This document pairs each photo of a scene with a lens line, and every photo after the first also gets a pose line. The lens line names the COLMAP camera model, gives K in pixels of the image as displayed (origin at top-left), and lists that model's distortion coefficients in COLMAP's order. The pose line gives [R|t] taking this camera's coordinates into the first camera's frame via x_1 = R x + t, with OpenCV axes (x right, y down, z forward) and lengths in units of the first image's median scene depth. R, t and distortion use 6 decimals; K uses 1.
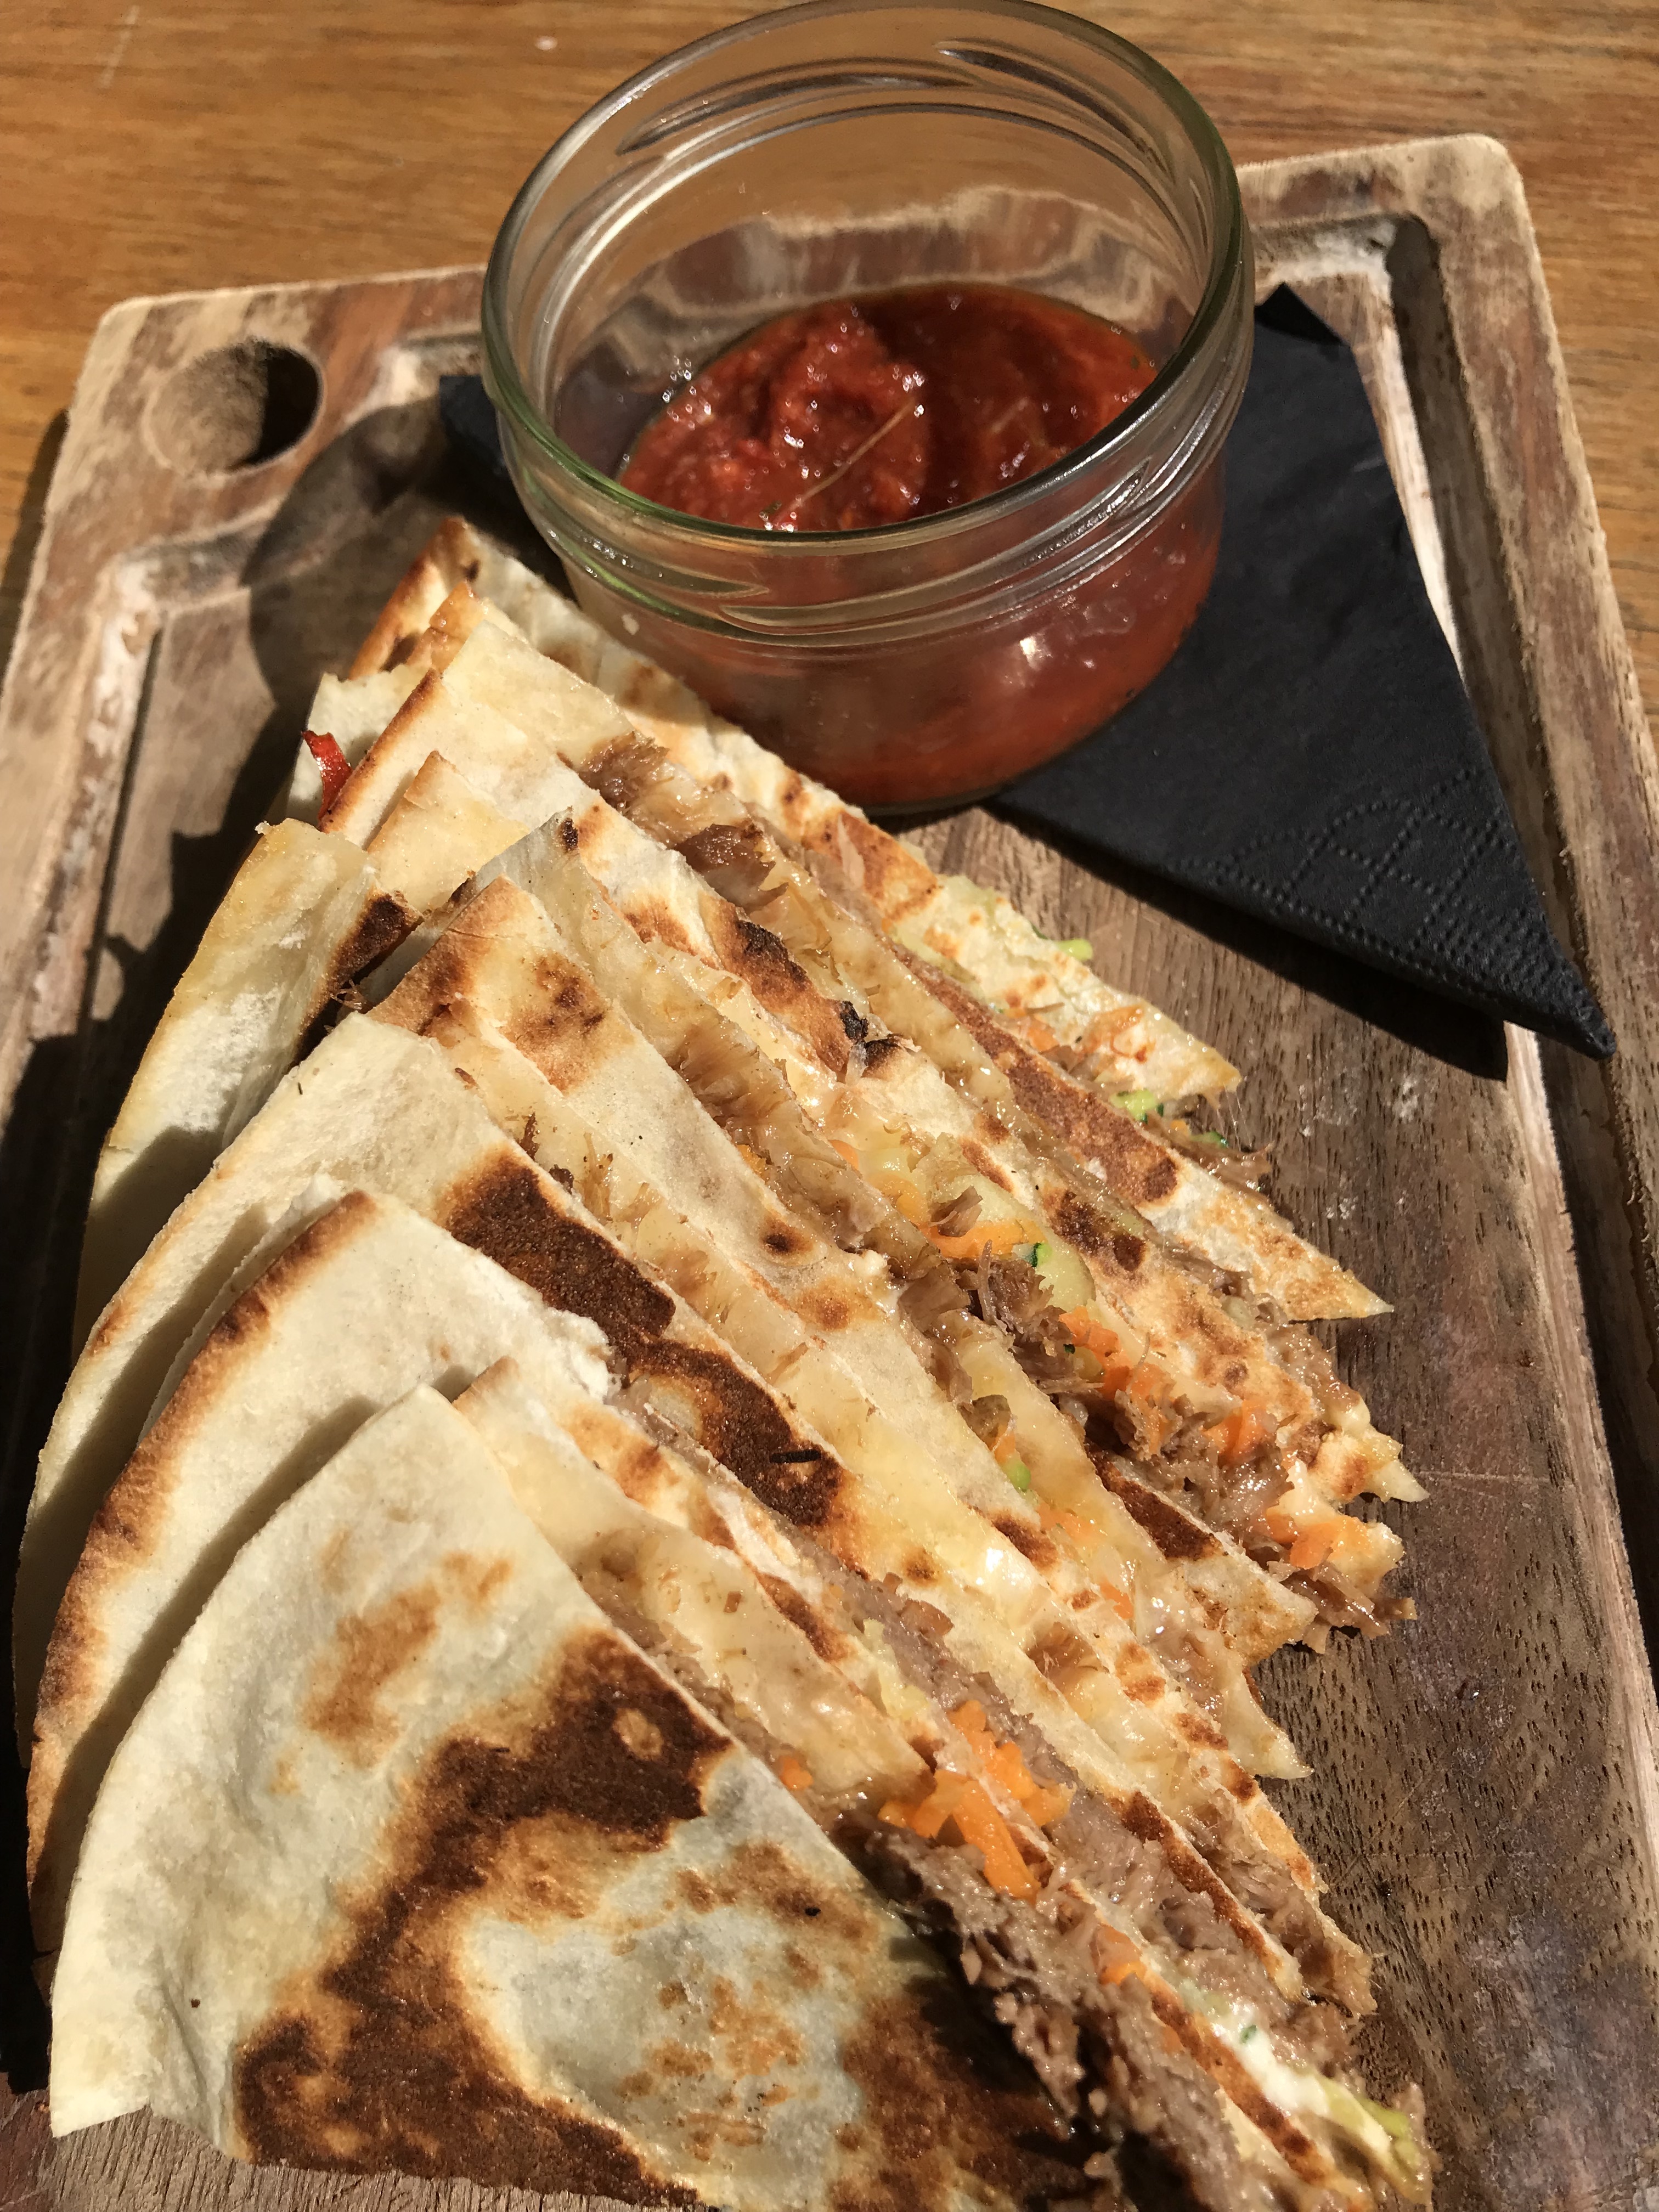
lens RADIAL K [[1962.3, 0, 820.9], [0, 1962.3, 1123.1], [0, 0, 1]] dist [0.007816, -0.040516]
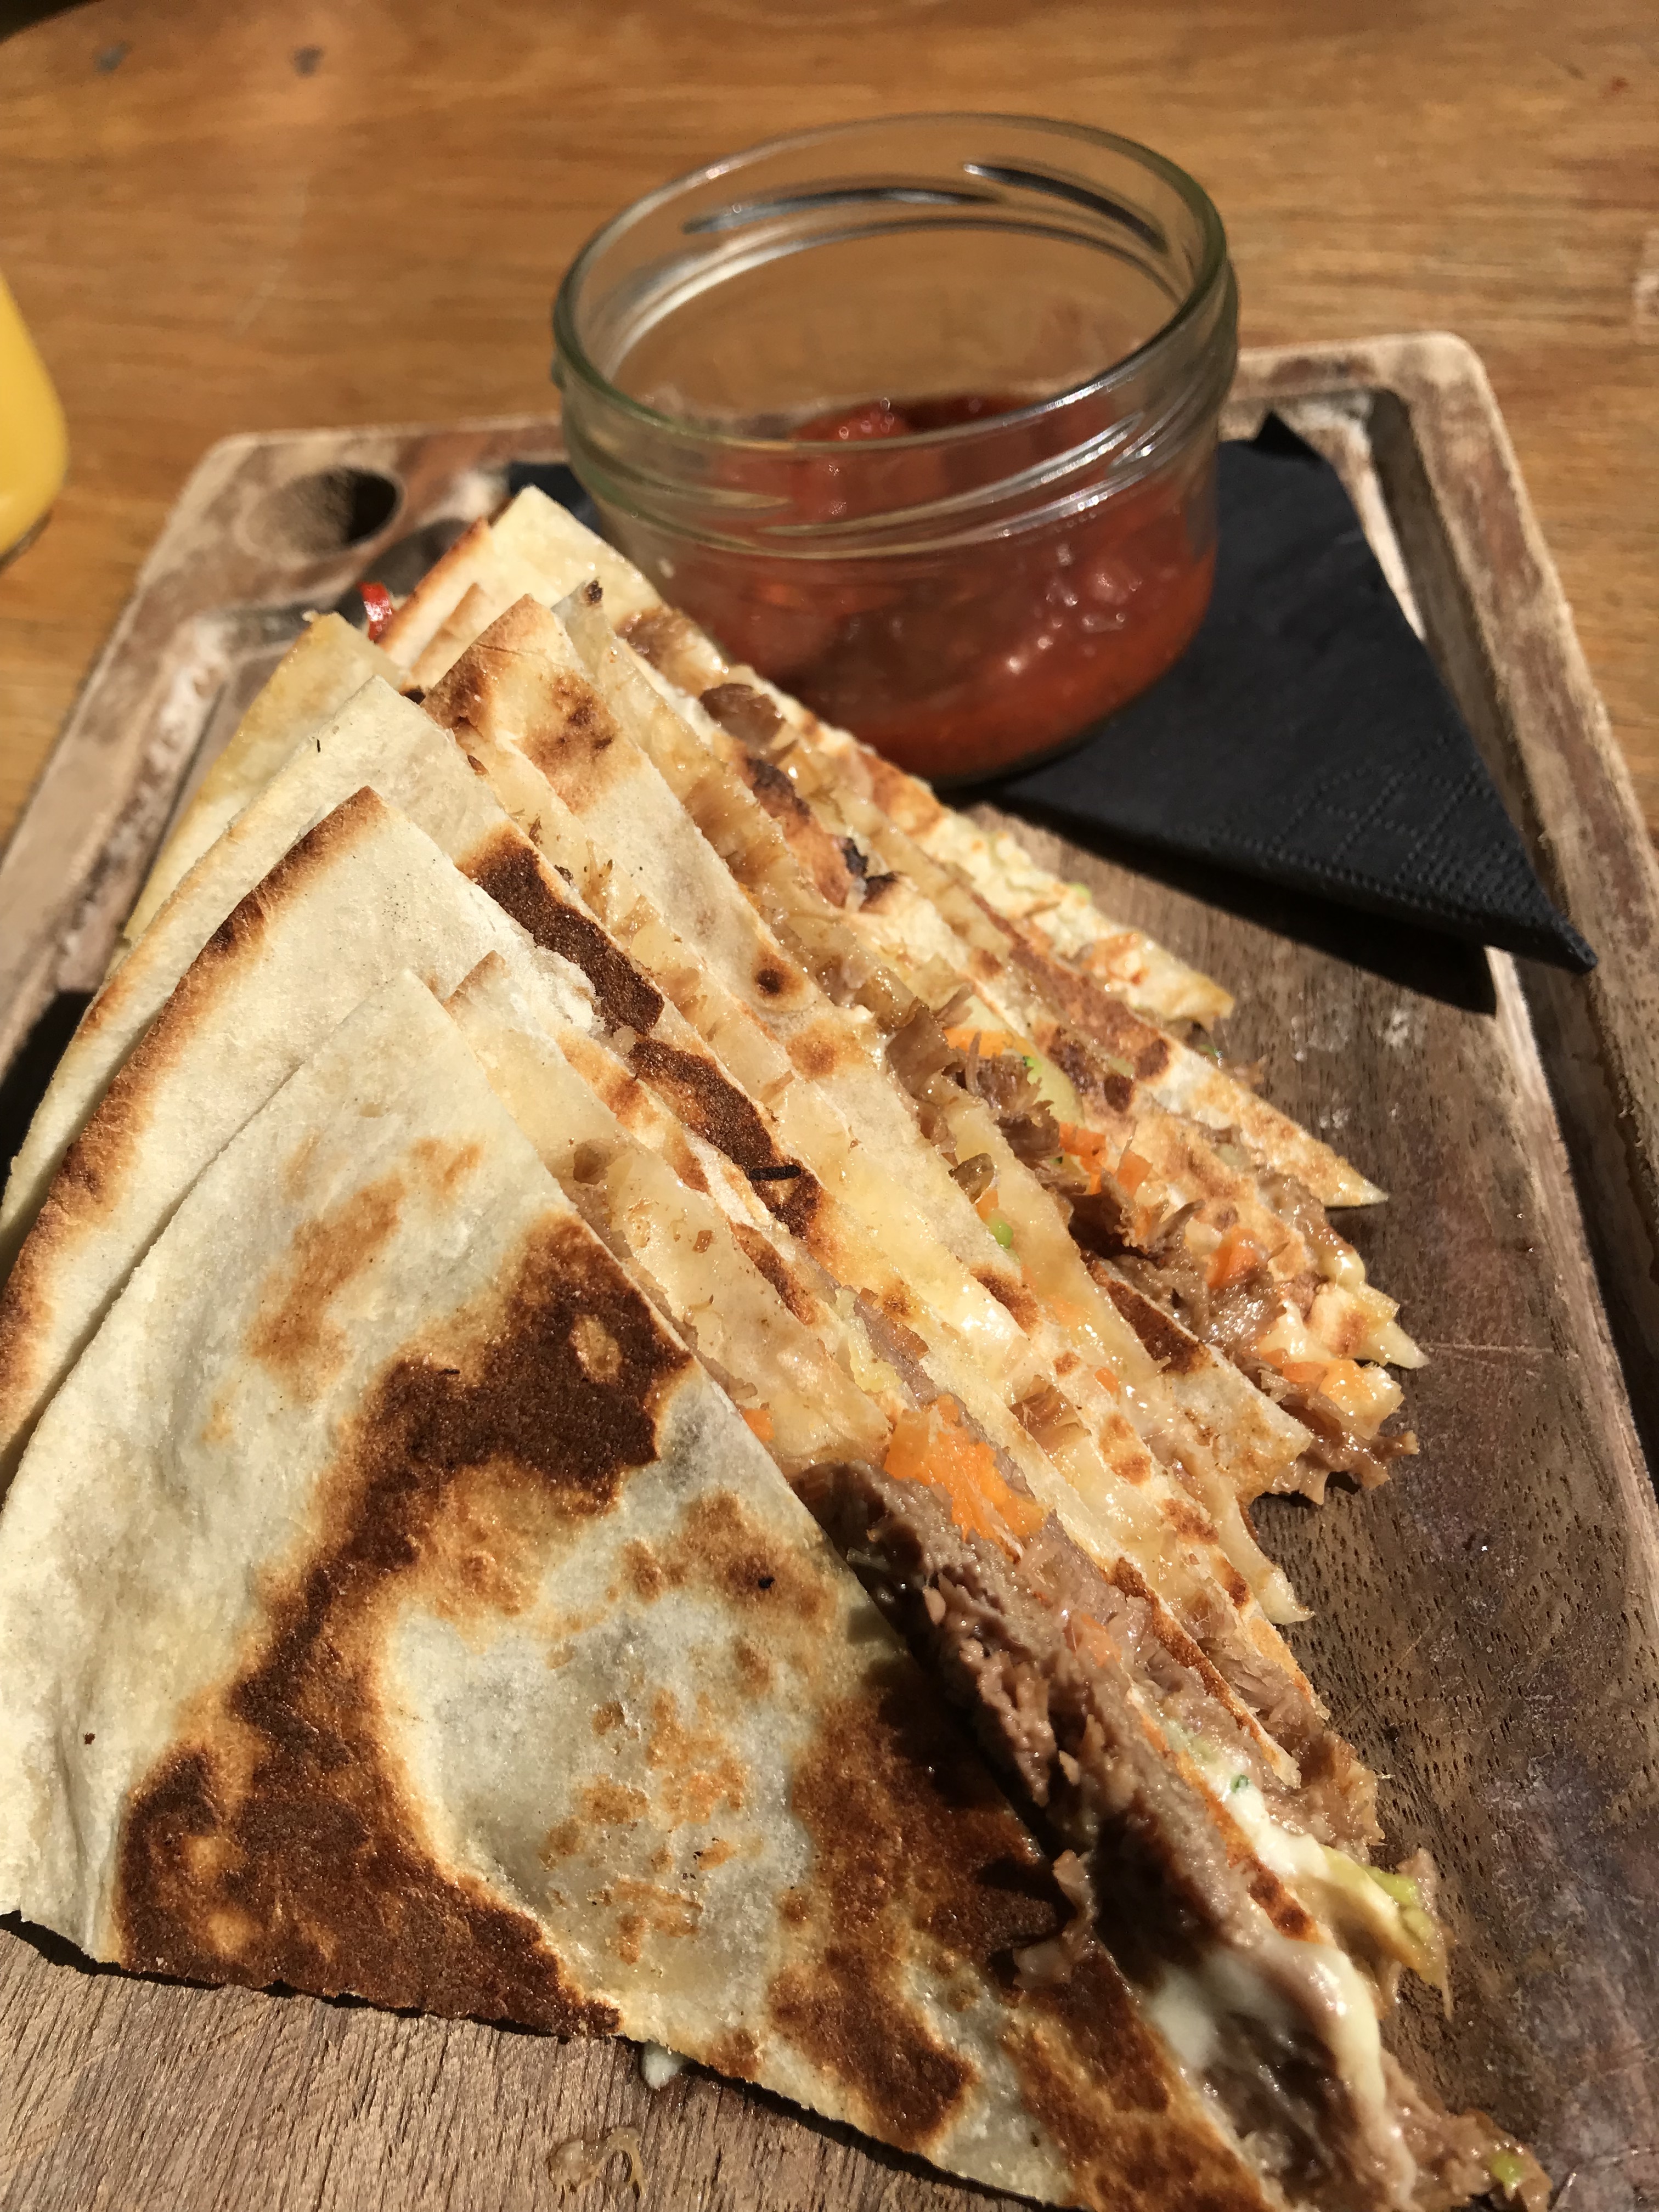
lens RADIAL K [[1962.3, 0, 829.6], [0, 1962.3, 1091.8], [0, 0, 1]] dist [0.007816, -0.040516]
pose [[0.998950, 0.044213, -0.011983, 0.023357], [-0.045808, 0.963670, -0.263138, 0.372381], [-0.000086, 0.263410, 0.964684, 0.036484]]
